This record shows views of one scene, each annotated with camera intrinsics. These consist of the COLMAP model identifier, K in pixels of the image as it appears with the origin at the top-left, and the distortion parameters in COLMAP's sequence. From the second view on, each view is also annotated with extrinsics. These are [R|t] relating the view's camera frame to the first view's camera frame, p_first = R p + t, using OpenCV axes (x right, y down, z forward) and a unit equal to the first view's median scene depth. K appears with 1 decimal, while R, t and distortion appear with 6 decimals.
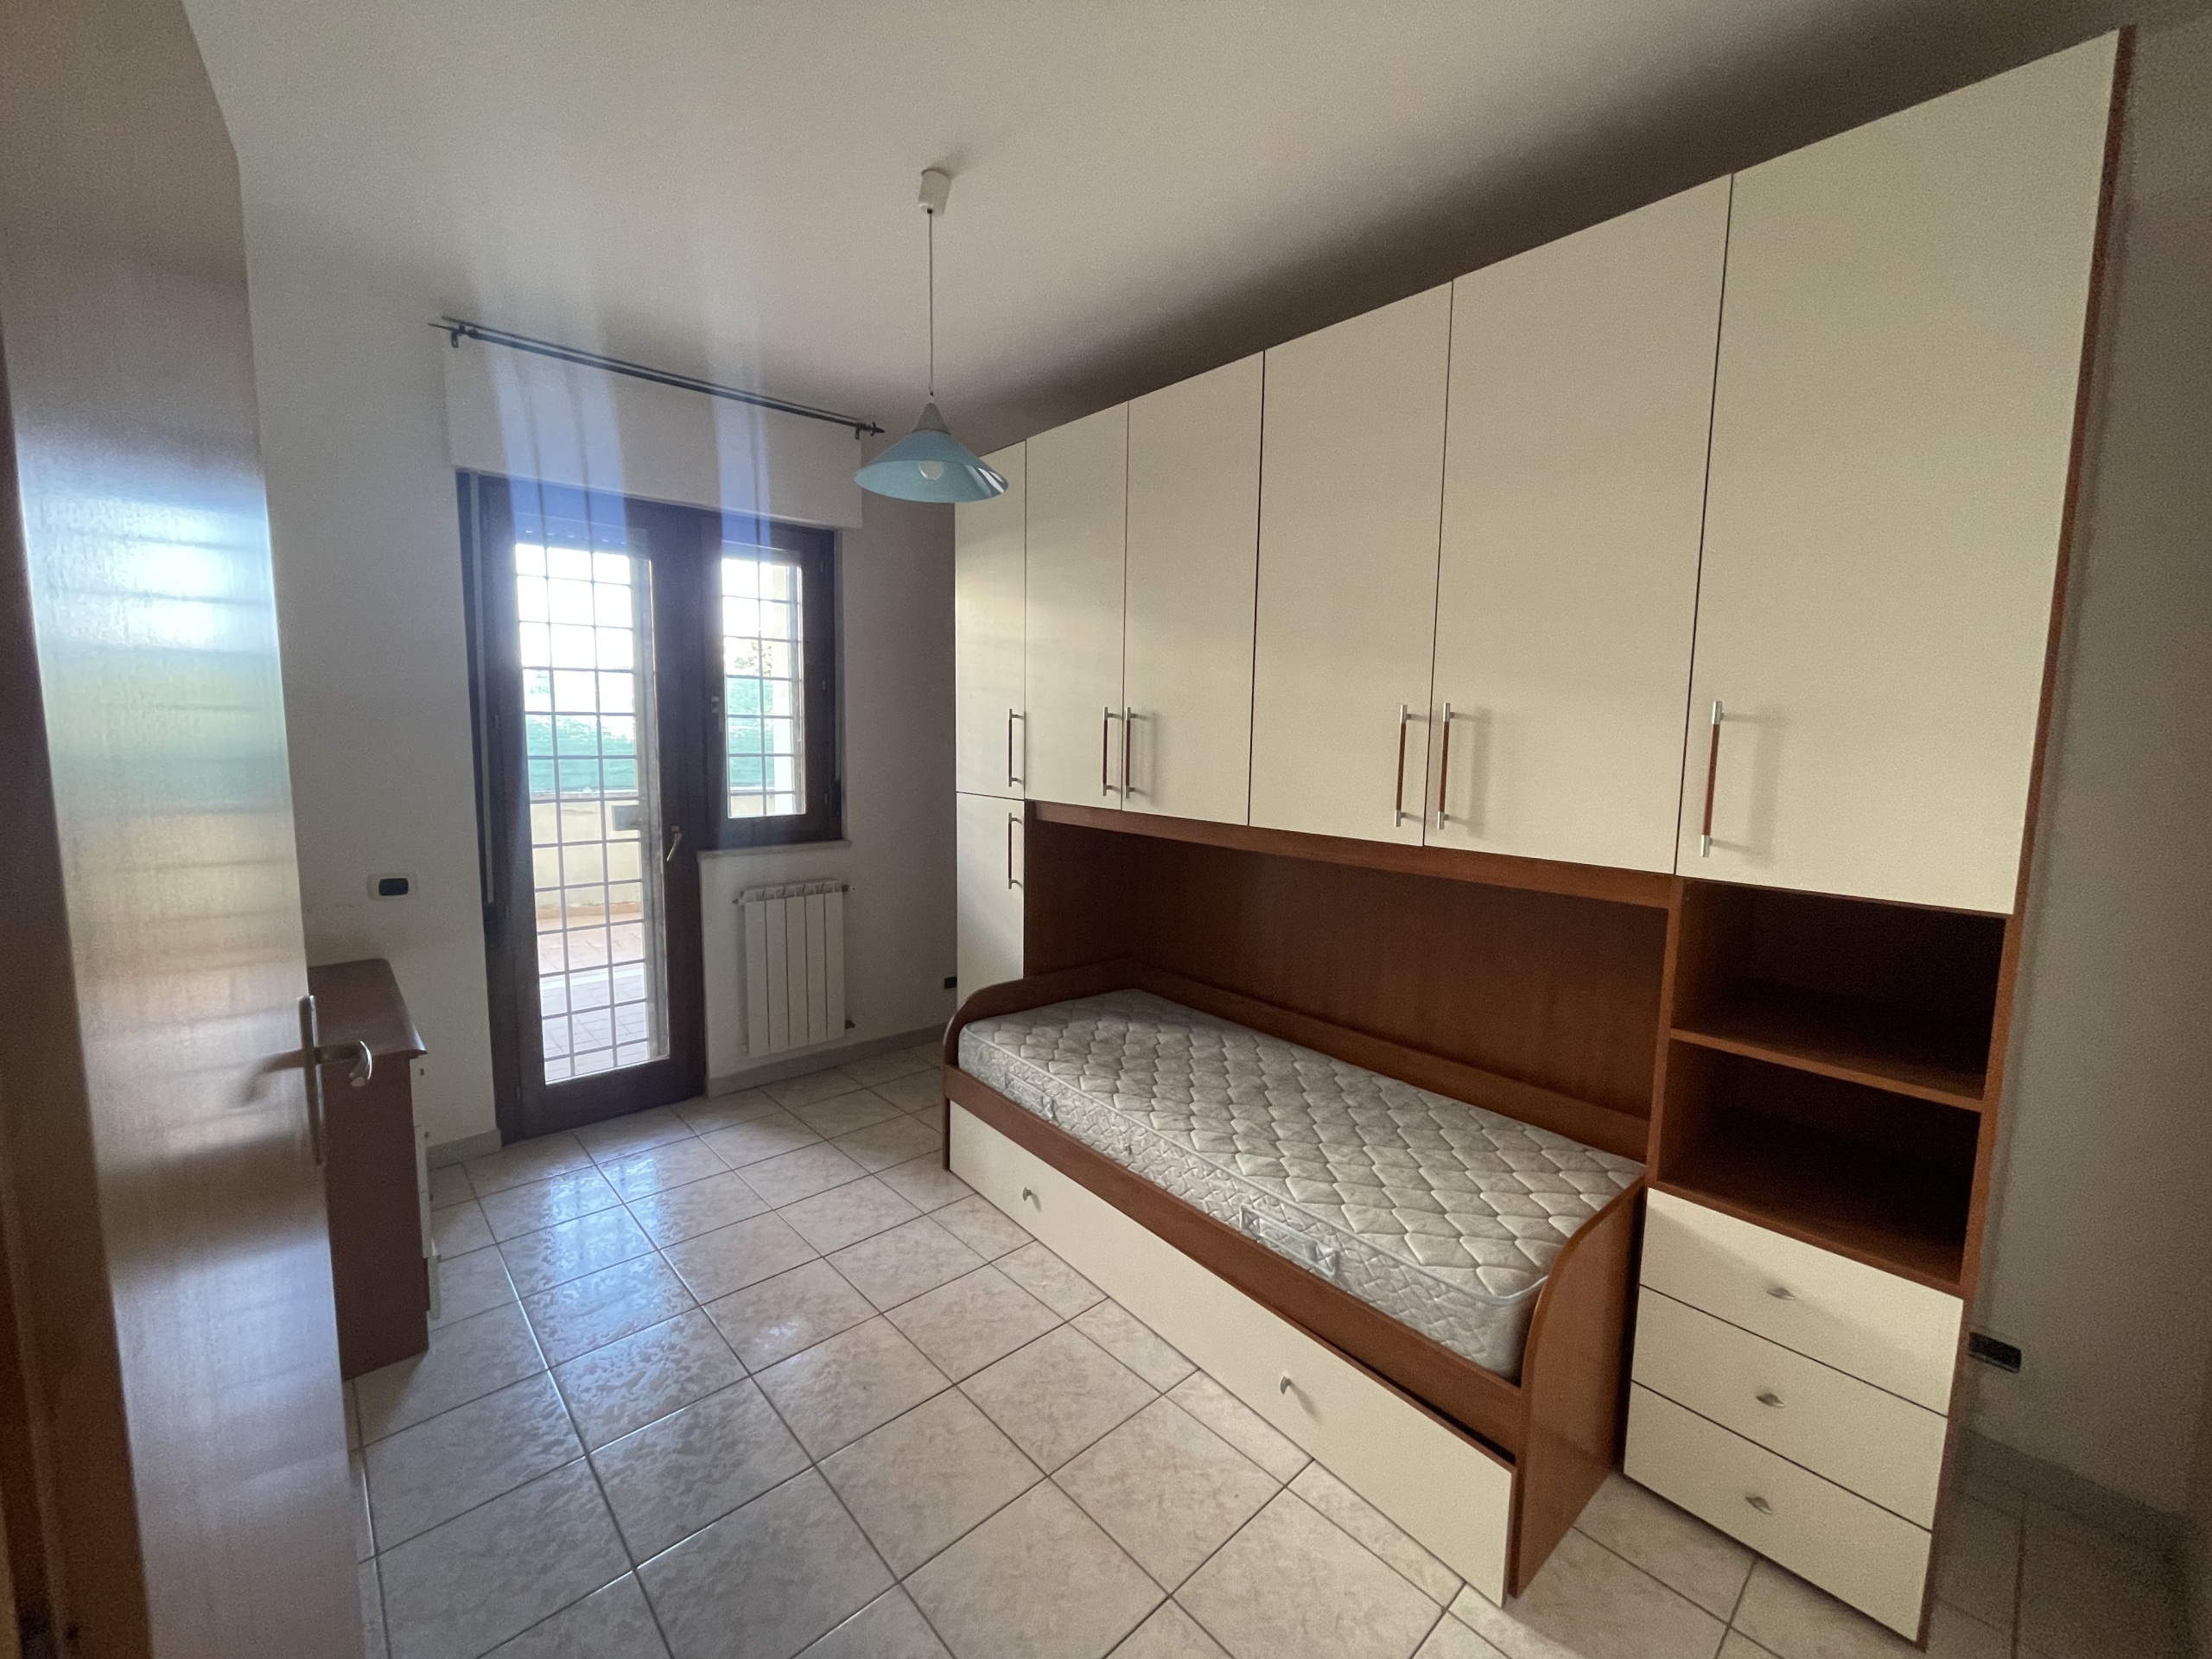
lens RADIAL K [[903.7, 0, 1095.3], [0, 903.7, 824.0], [0, 0, 1]] dist [0.002975, -0.002592]
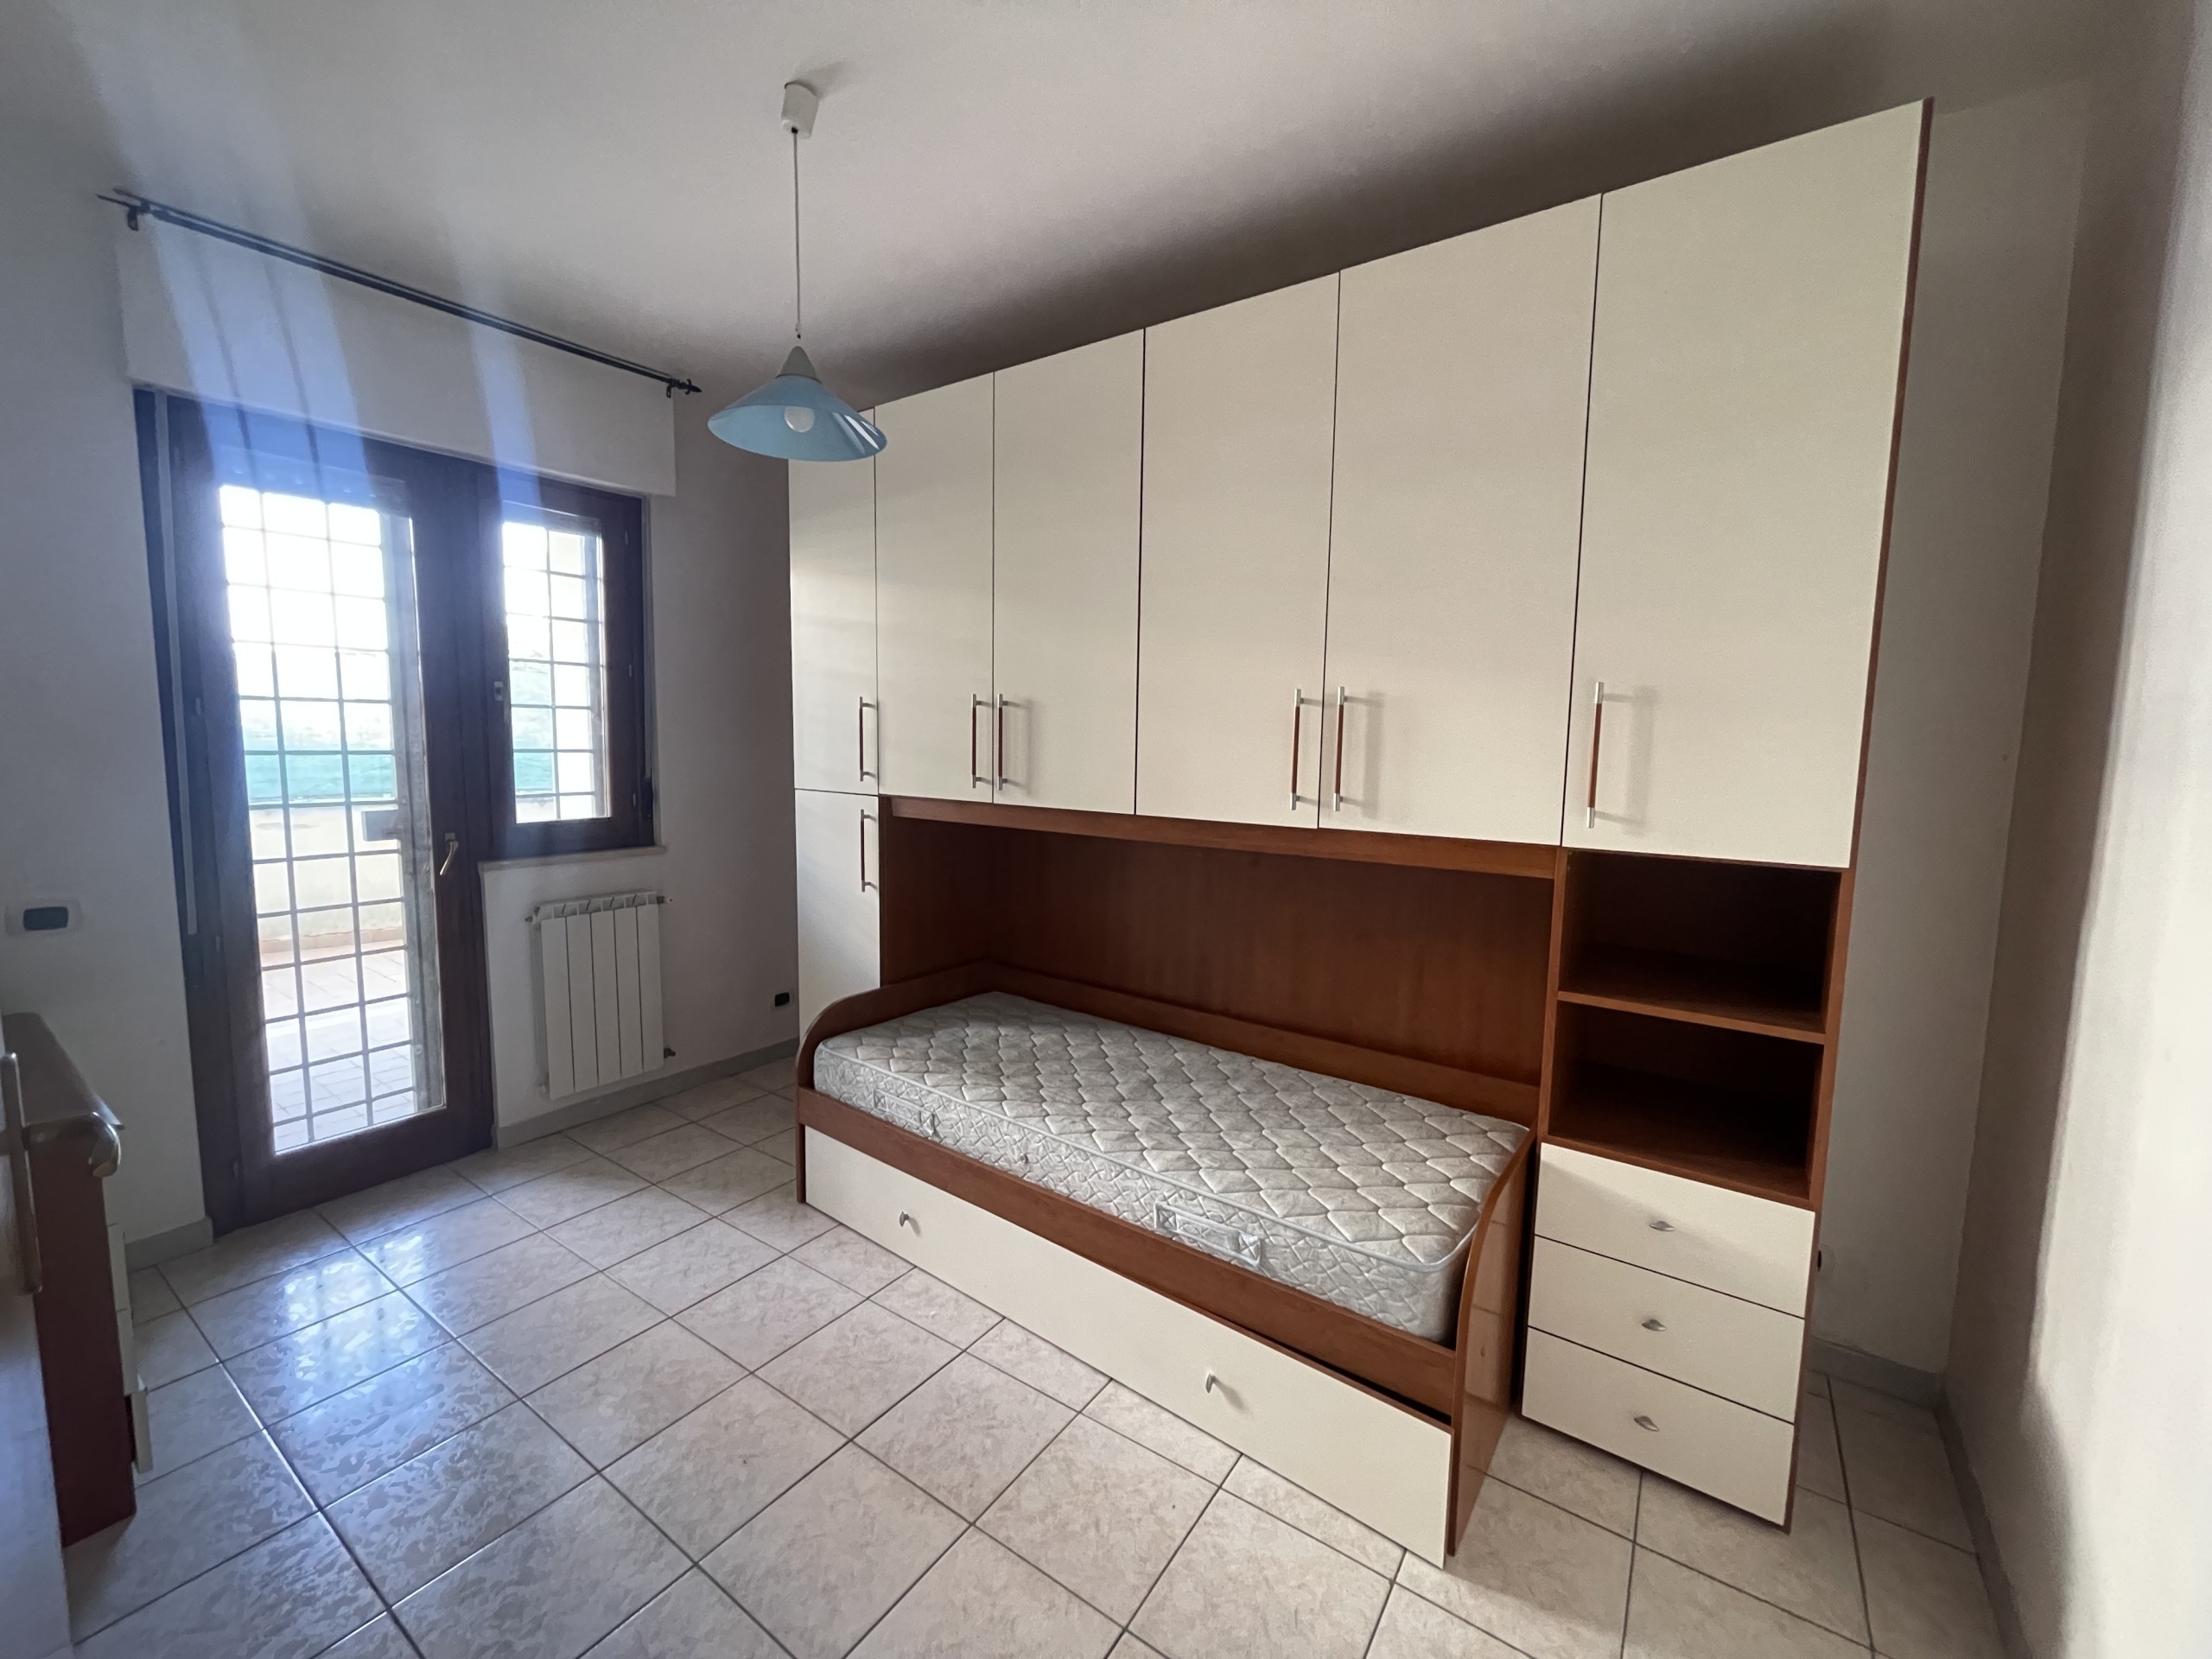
lens RADIAL K [[903.7, 0, 1108.8], [0, 903.7, 823.9], [0, 0, 1]] dist [0.002975, -0.002592]
pose [[0.973801, -0.021321, 0.226400, -0.089916], [0.022457, 0.999745, -0.002447, 0.015335], [-0.226290, 0.007467, 0.974031, 0.060257]]
